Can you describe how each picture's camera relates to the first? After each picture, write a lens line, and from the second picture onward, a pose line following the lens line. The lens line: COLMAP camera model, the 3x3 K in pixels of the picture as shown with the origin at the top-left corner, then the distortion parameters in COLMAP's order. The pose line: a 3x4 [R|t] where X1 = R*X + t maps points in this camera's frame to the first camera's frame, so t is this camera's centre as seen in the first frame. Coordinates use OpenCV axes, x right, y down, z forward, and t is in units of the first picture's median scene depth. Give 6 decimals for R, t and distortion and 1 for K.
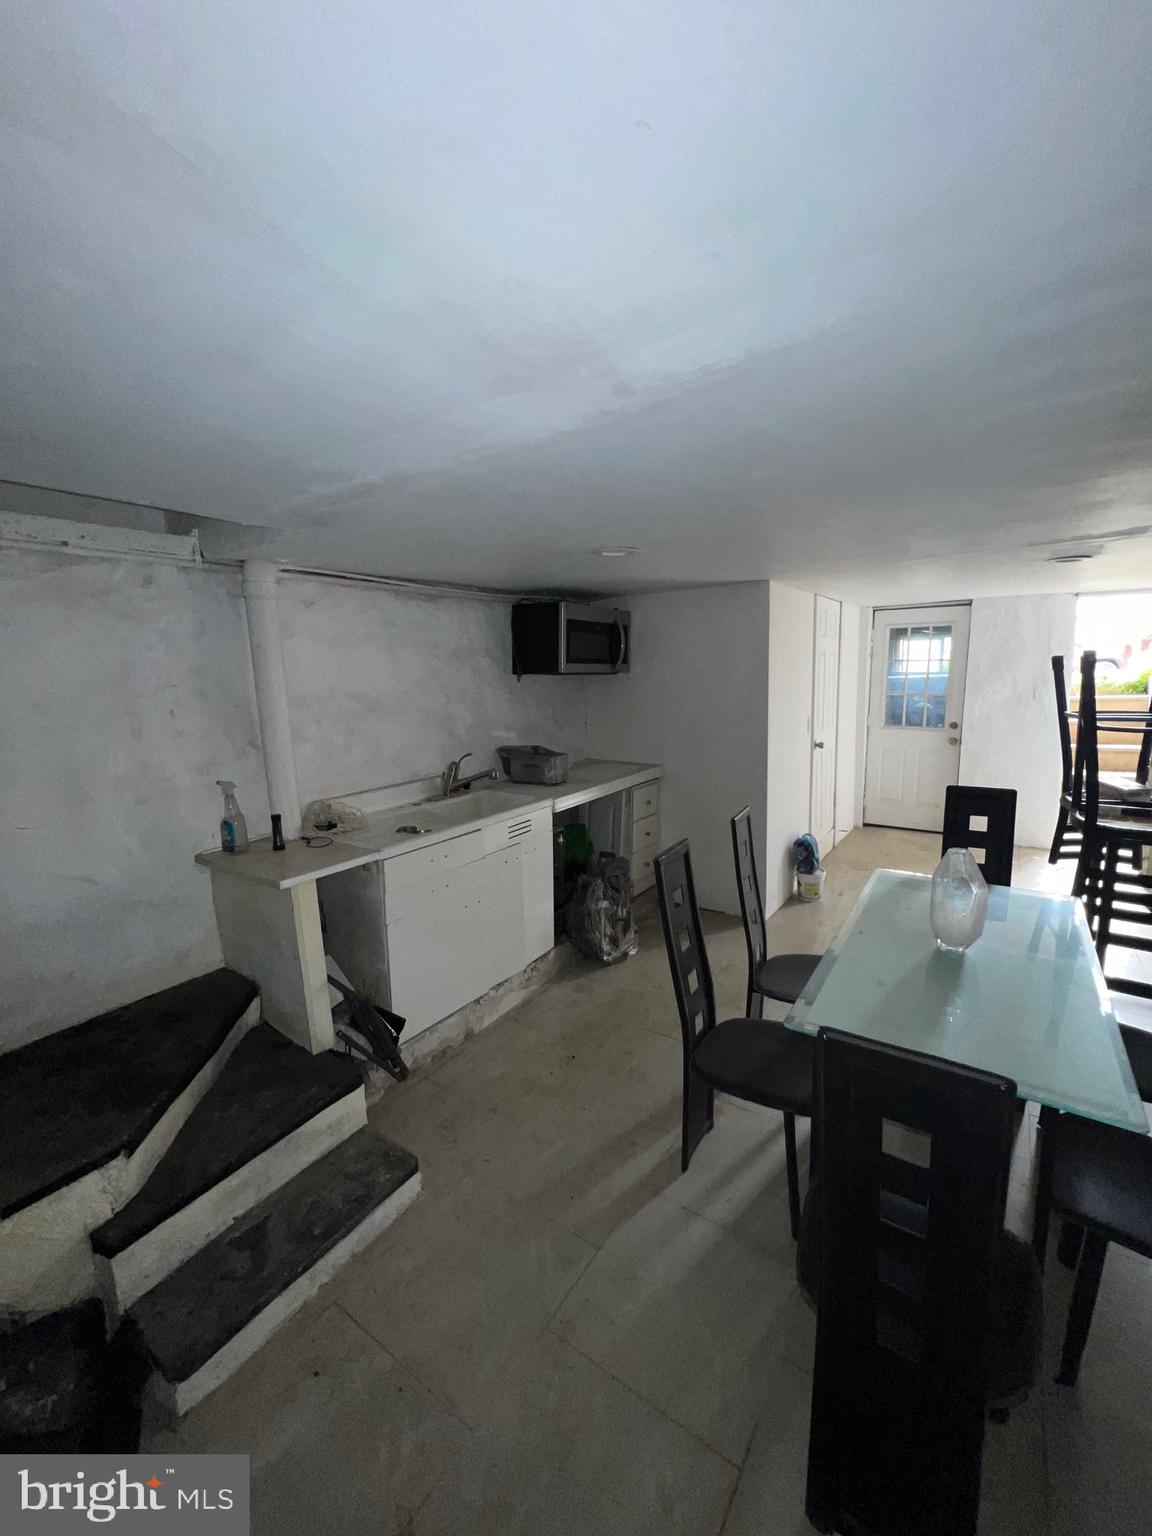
lens RADIAL K [[614.6, 0, 576.0], [0, 614.6, 768.0], [0, 0, 1]] dist [-0.001743, -0.000023]
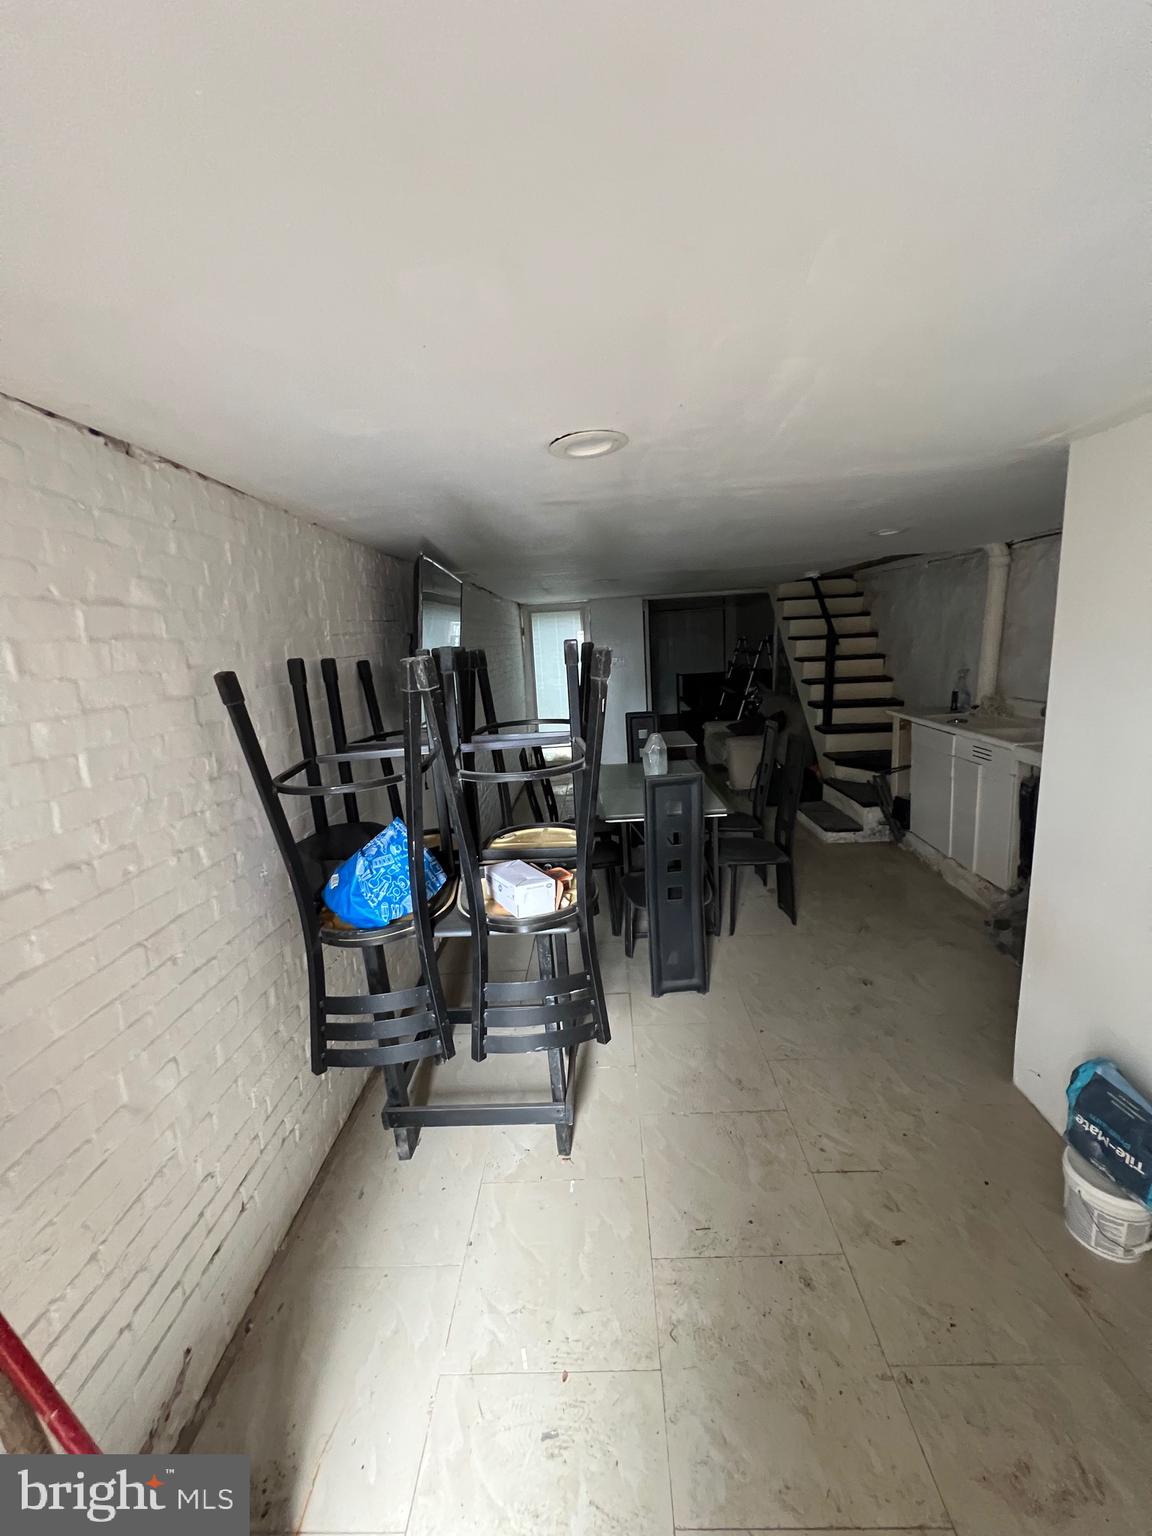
lens RADIAL K [[614.6, 0, 576.0], [0, 614.6, 768.0], [0, 0, 1]] dist [-0.001743, -0.000023]
pose [[-0.840001, 0.181169, -0.511445, 1.146218], [-0.010932, 0.936766, 0.349785, -0.271130], [0.542475, 0.299410, -0.784904, 1.483485]]
